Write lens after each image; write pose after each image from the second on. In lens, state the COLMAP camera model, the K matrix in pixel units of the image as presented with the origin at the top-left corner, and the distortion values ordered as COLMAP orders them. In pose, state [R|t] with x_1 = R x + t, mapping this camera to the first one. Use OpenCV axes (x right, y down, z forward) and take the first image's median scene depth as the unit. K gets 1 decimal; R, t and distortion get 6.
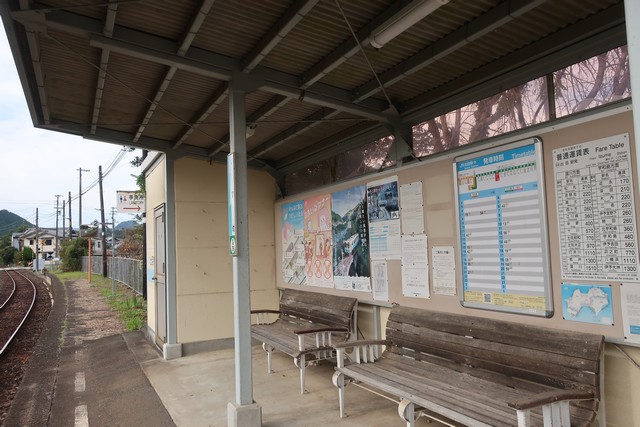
lens RADIAL K [[510.1, 0, 319.9], [0, 510.1, 213.7], [0, 0, 1]] dist [0.002155, 0.002882]
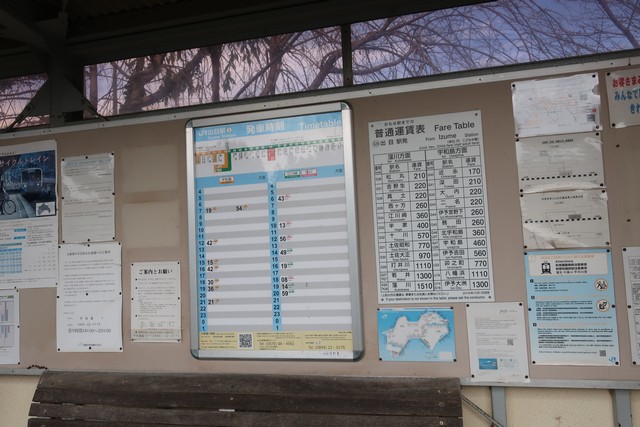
lens RADIAL K [[510.1, 0, 319.8], [0, 510.1, 212.5], [0, 0, 1]] dist [0.002155, 0.002882]
pose [[0.655526, 0.064322, 0.752429, -0.110334], [-0.030931, 0.997817, -0.058352, 0.041457], [-0.754539, 0.014978, 0.656084, 0.537536]]
